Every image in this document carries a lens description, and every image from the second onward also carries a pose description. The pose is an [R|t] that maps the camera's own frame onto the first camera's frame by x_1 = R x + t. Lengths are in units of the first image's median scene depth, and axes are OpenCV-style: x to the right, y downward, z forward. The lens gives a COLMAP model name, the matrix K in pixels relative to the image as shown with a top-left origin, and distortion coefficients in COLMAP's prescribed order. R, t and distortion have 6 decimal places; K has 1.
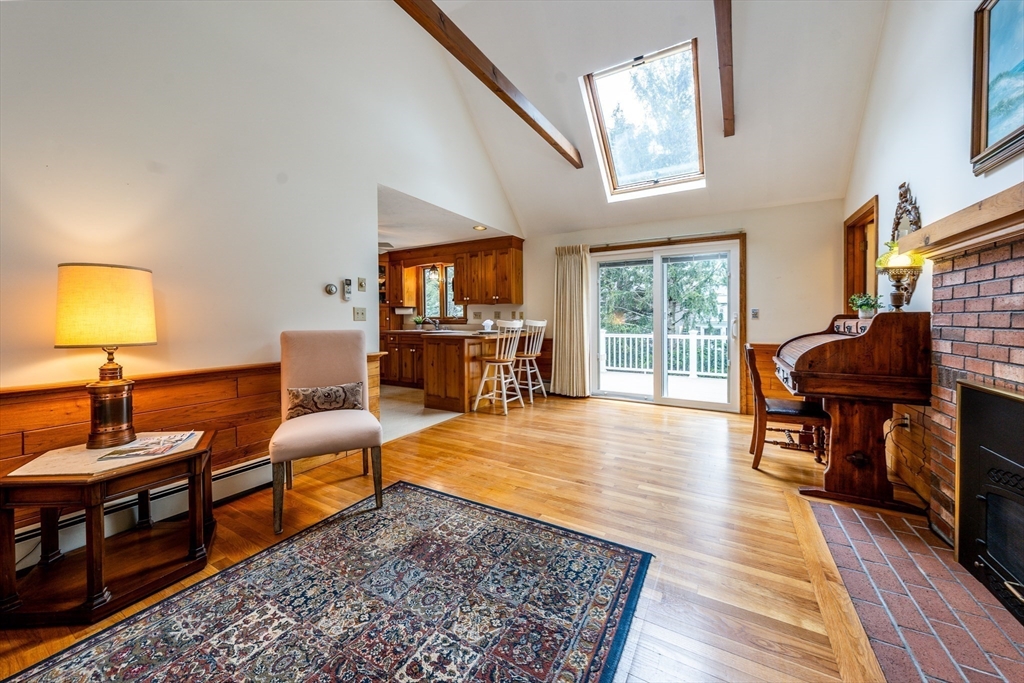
lens RADIAL K [[353.1, 0, 556.0], [0, 353.1, 324.5], [0, 0, 1]] dist [-0.003019, -0.000252]
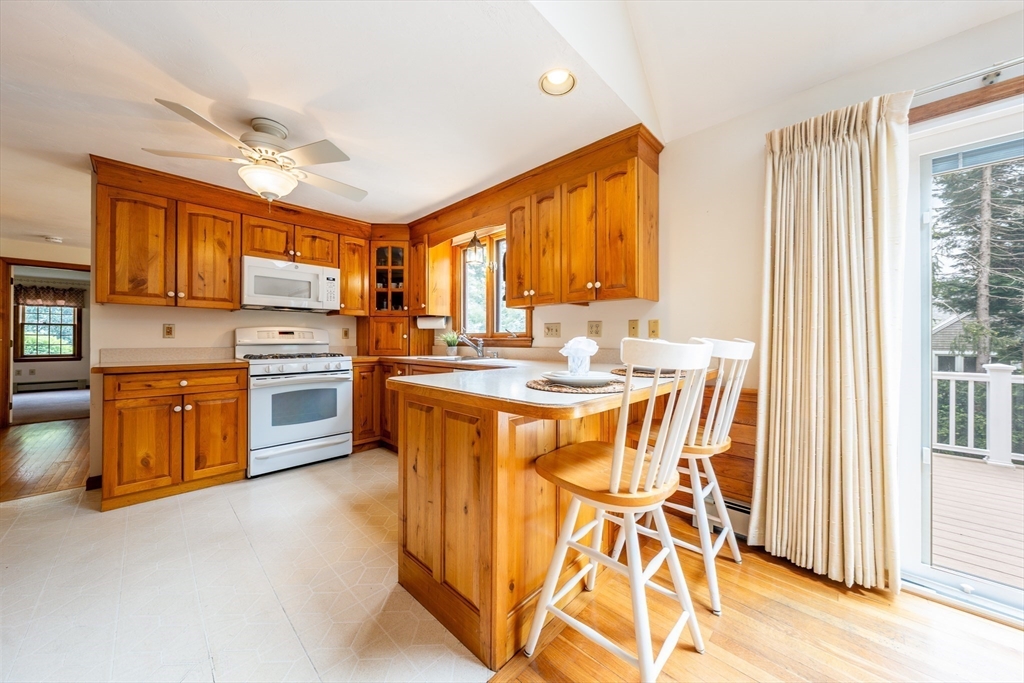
lens RADIAL K [[353.1, 0, 520.5], [0, 353.1, 335.2], [0, 0, 1]] dist [-0.003019, -0.000252]
pose [[0.946060, 0.003067, -0.323978, -0.256158], [-0.012208, 0.999583, -0.026187, -0.012089], [0.323762, 0.028730, 0.945702, 1.252058]]
